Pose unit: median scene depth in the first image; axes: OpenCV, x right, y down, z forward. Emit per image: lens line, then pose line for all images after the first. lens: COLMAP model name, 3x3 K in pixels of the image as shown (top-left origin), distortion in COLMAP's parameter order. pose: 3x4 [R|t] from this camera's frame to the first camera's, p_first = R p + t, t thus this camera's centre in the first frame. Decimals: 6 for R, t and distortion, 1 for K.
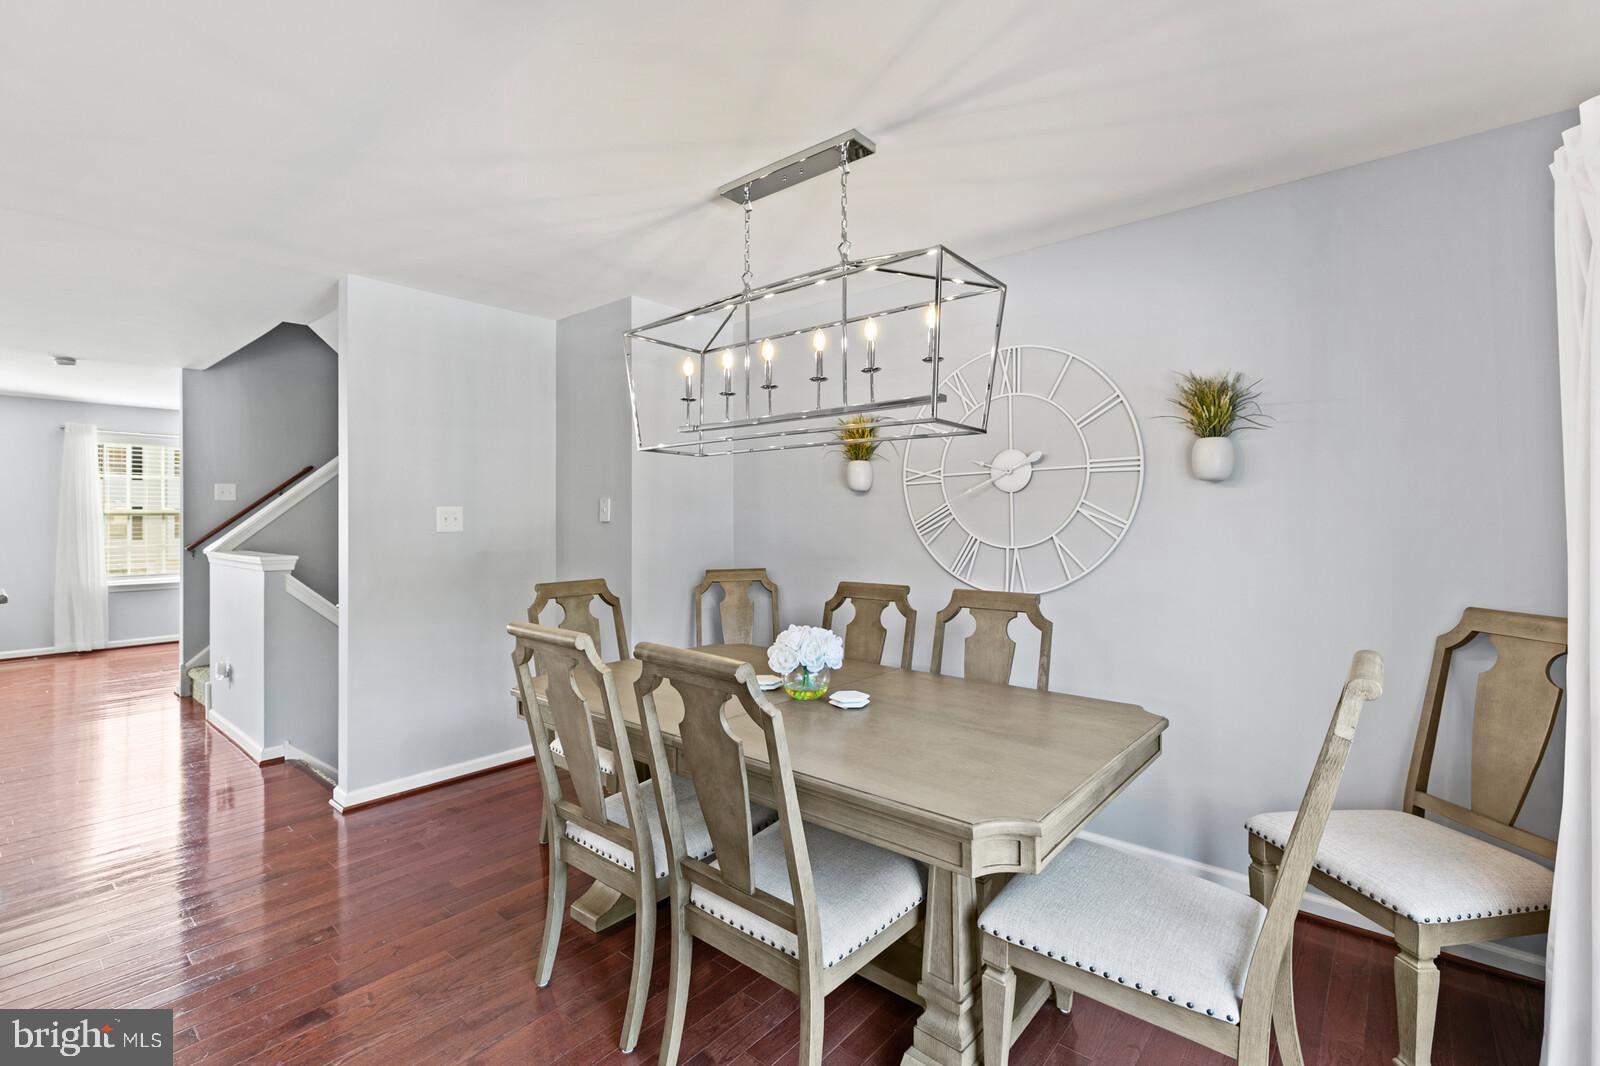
lens RADIAL K [[712.6, 0, 801.6], [0, 712.6, 517.8], [0, 0, 1]] dist [0.003653, 0.000854]
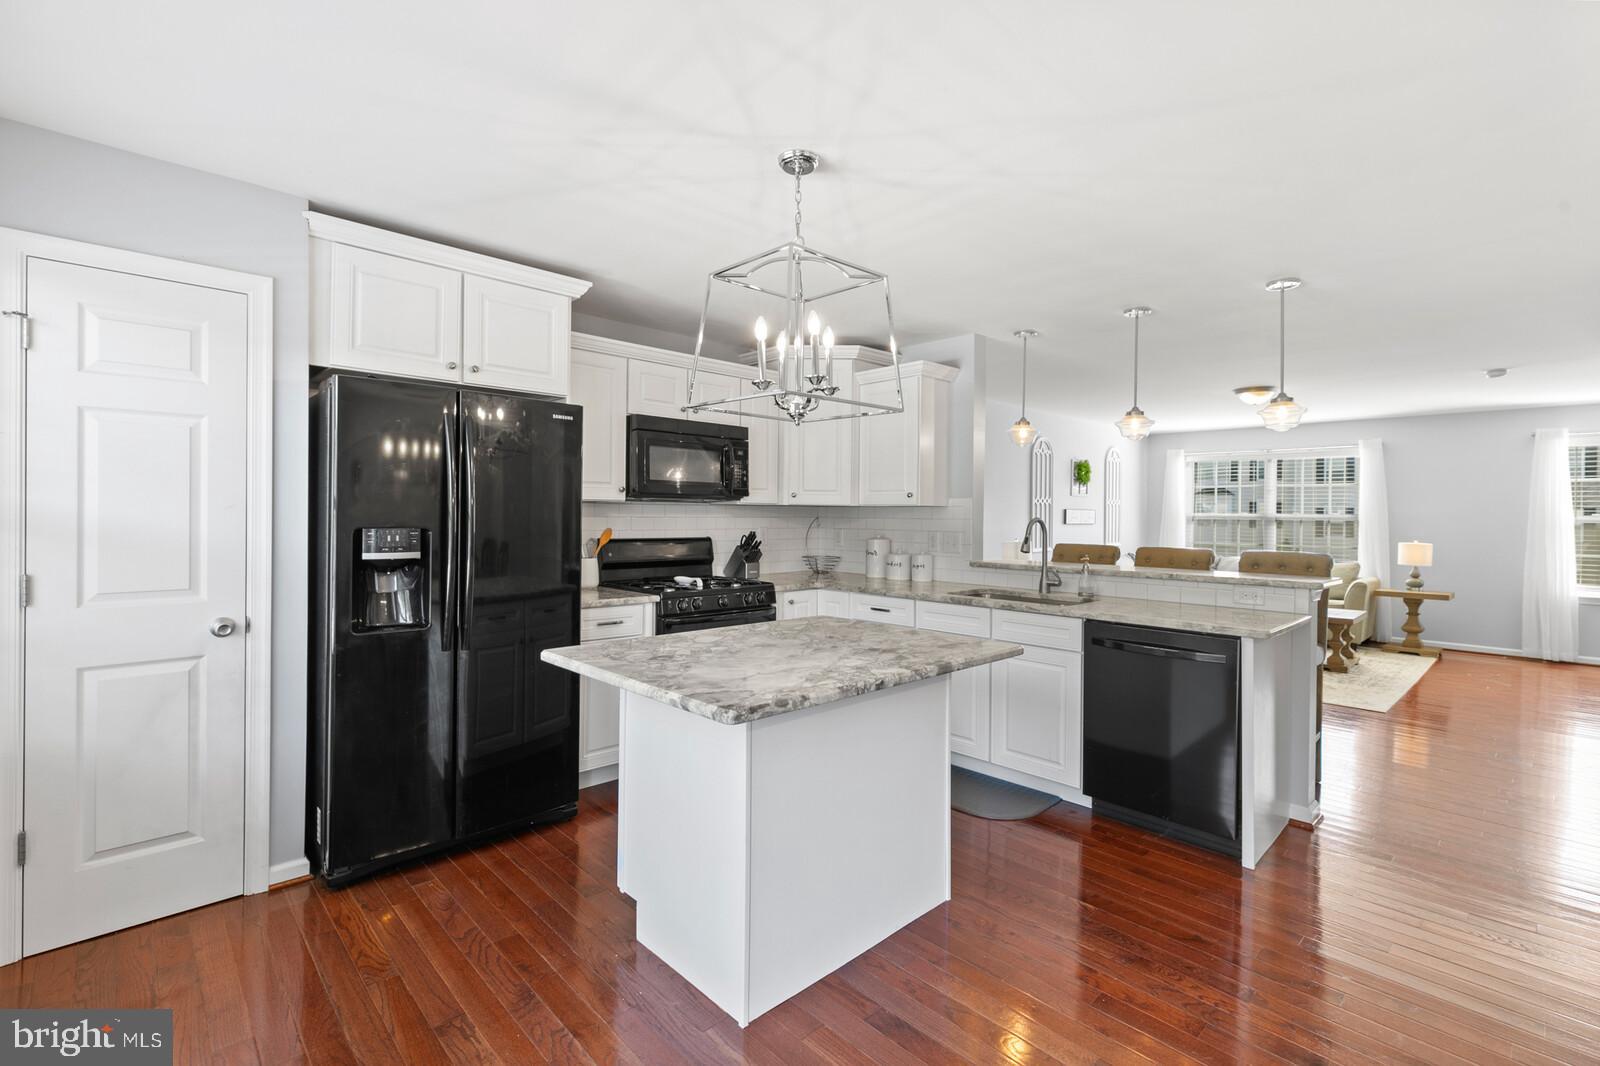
lens RADIAL K [[712.6, 0, 801.6], [0, 712.6, 520.2], [0, 0, 1]] dist [0.003653, 0.000854]
pose [[-0.101101, 0.005839, -0.994859, 0.104893], [-0.011603, 0.999908, 0.007048, -0.000904], [0.994809, 0.012256, -0.101024, 0.099854]]
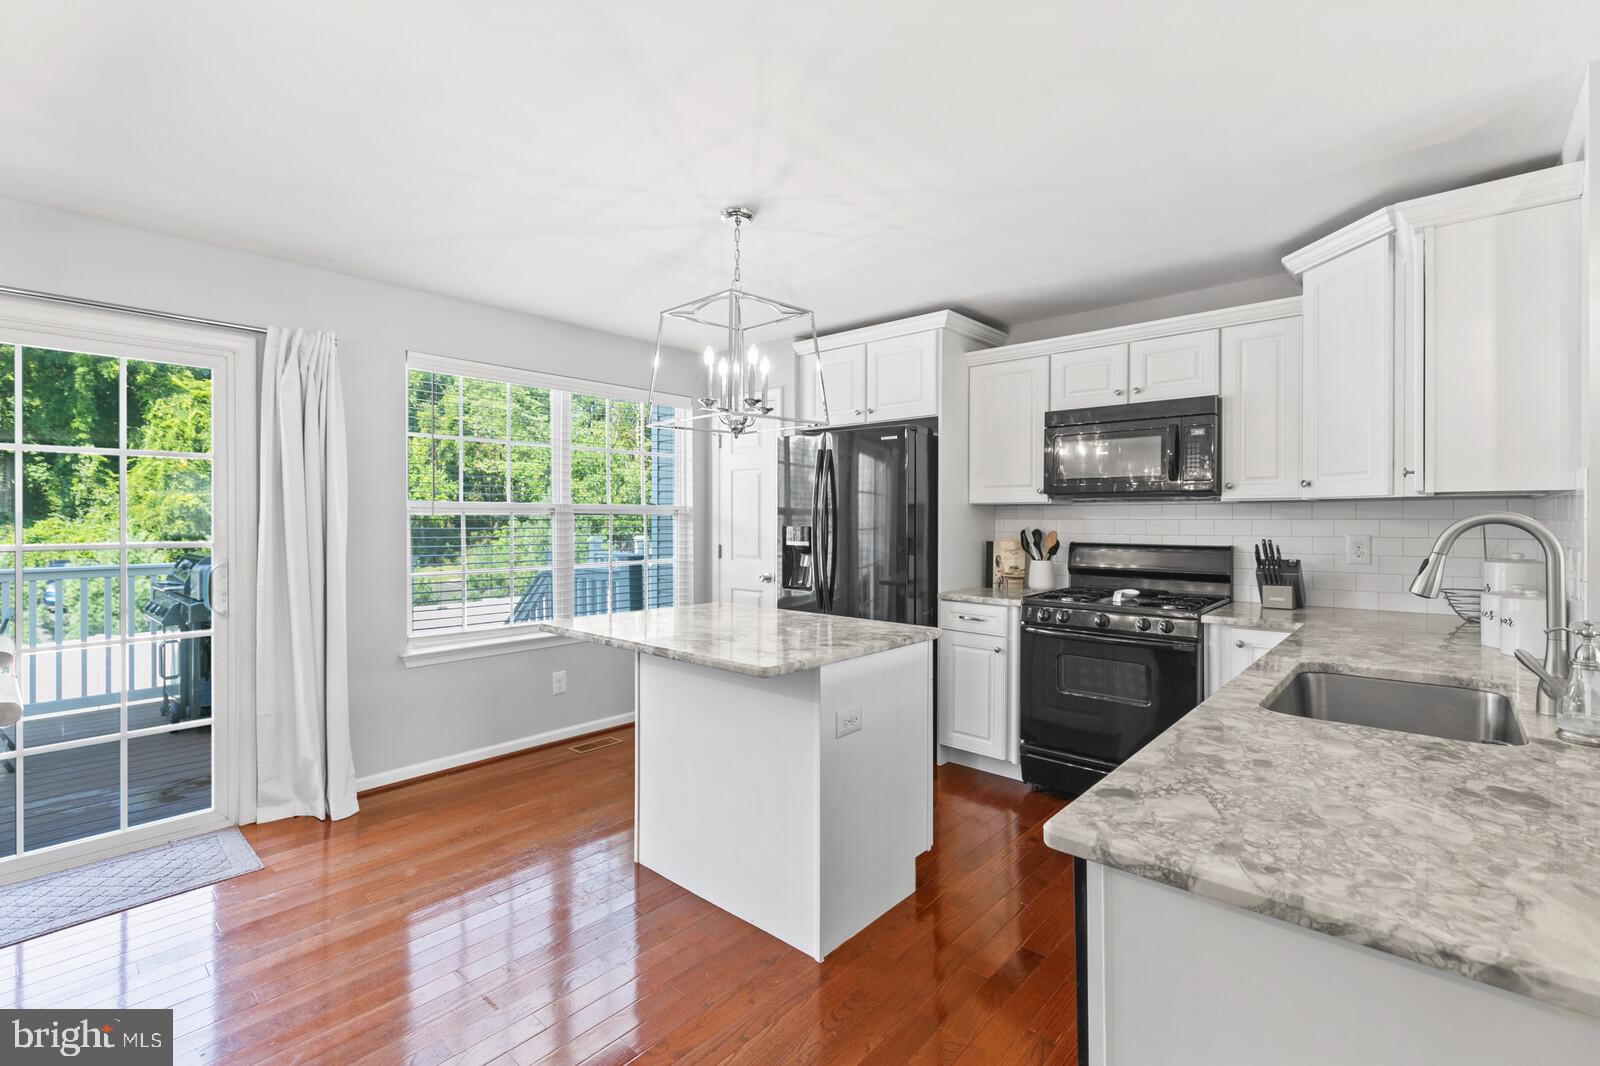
lens RADIAL K [[712.6, 0, 799.5], [0, 712.6, 522.0], [0, 0, 1]] dist [0.003653, 0.000854]
pose [[-0.999785, -0.001414, 0.020710, -0.383543], [-0.001264, 0.999973, 0.007227, 0.000837], [-0.020720, 0.007199, -0.999759, 0.567659]]
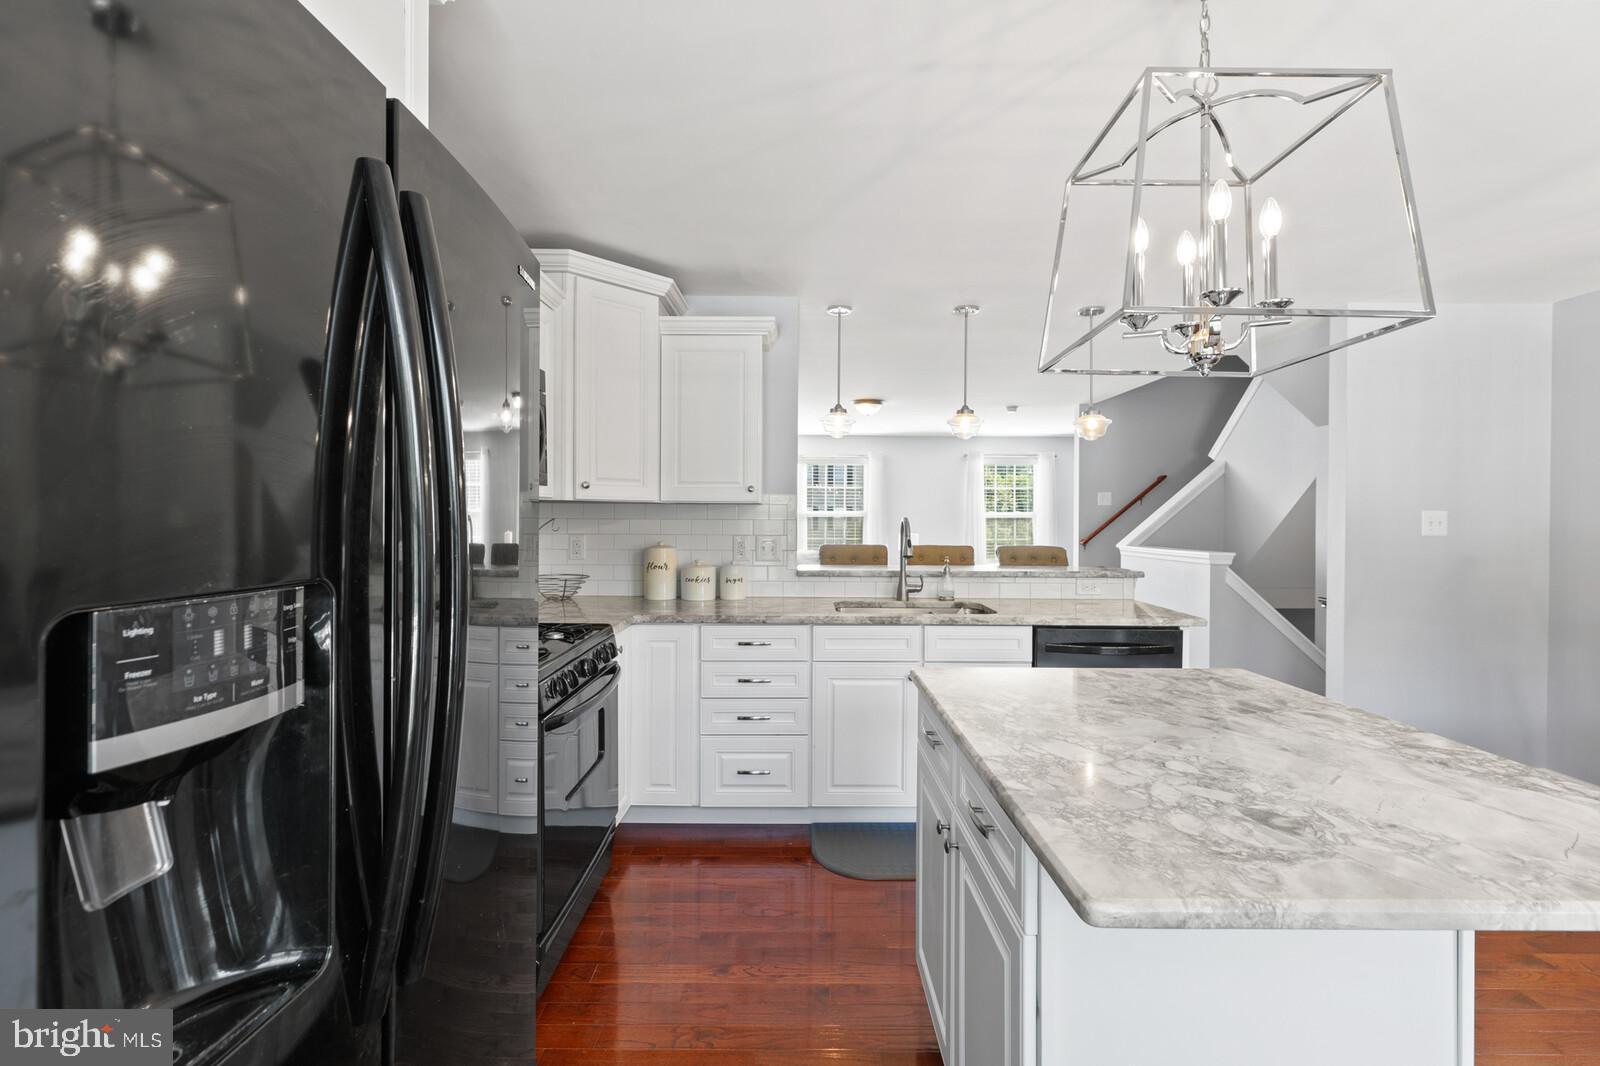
lens RADIAL K [[712.6, 0, 805.4], [0, 712.6, 522.5], [0, 0, 1]] dist [0.003653, 0.000854]
pose [[0.659952, 0.009733, -0.751245, -0.222066], [-0.005995, 0.999952, 0.007689, -0.000999], [0.751284, -0.000571, 0.659979, -0.241409]]
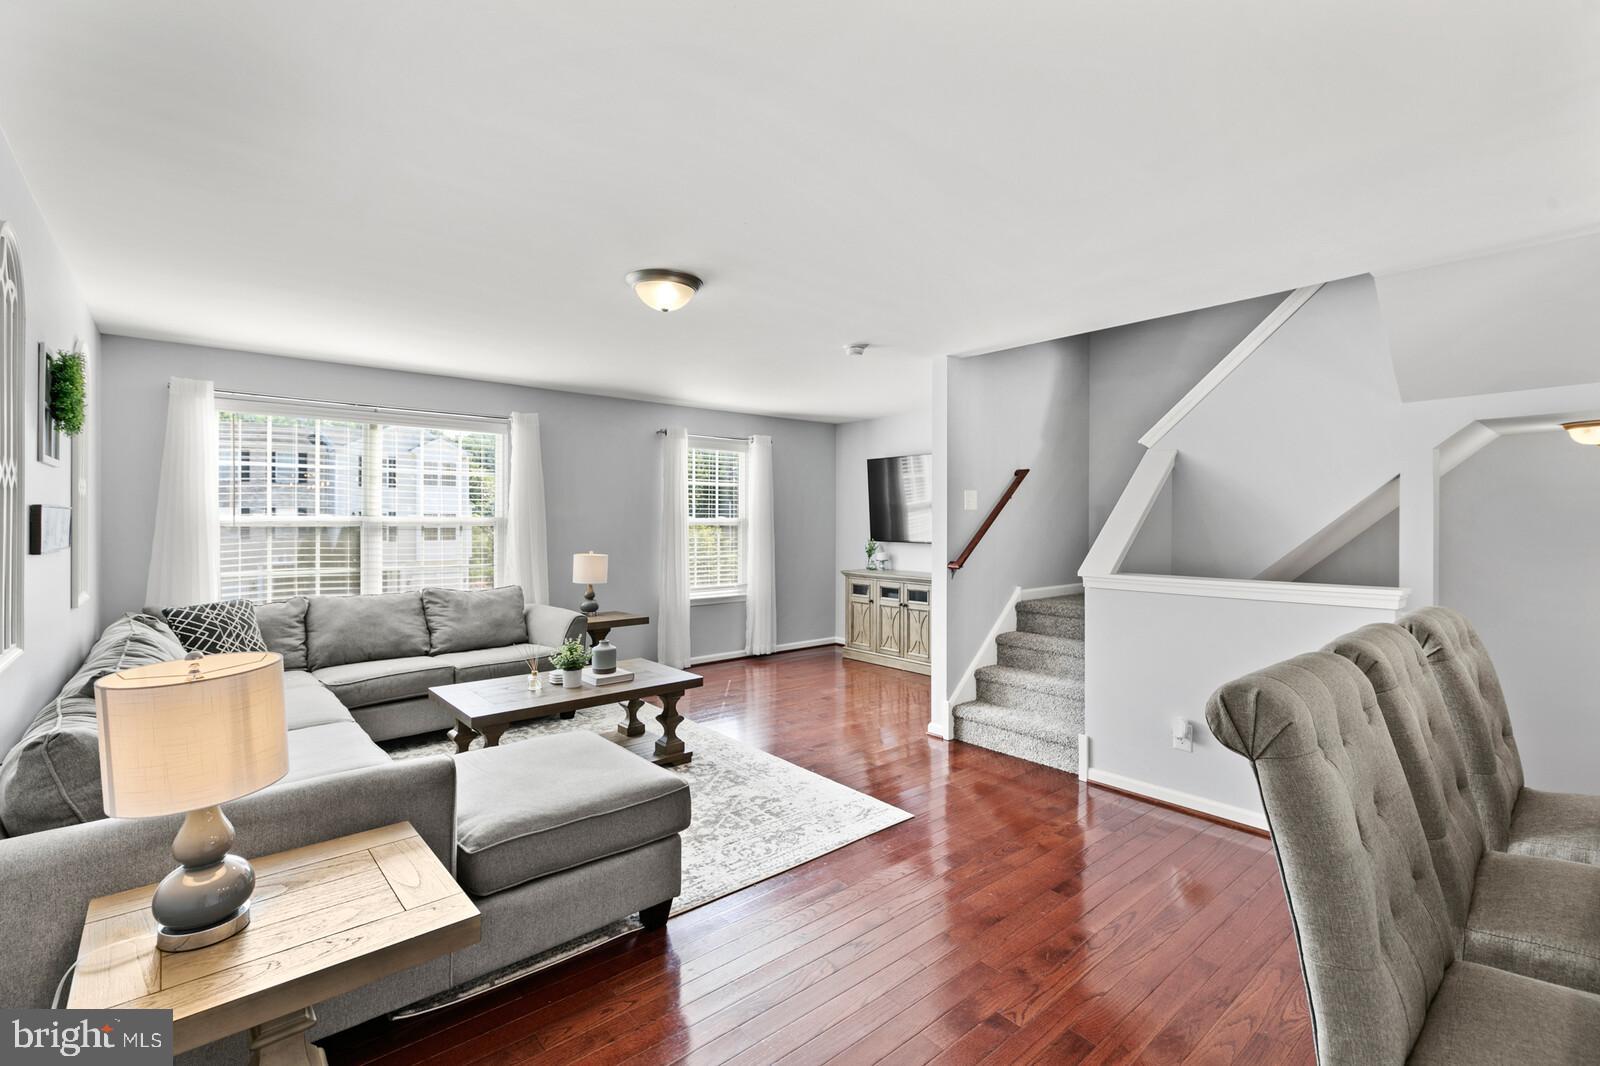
lens RADIAL K [[712.6, 0, 802.3], [0, 712.6, 528.5], [0, 0, 1]] dist [0.003653, 0.000854]
pose [[0.988650, 0.003254, -0.150201, -0.937791], [-0.001719, 0.999945, 0.010347, -0.011287], [0.150226, -0.009972, 0.988601, 0.134704]]
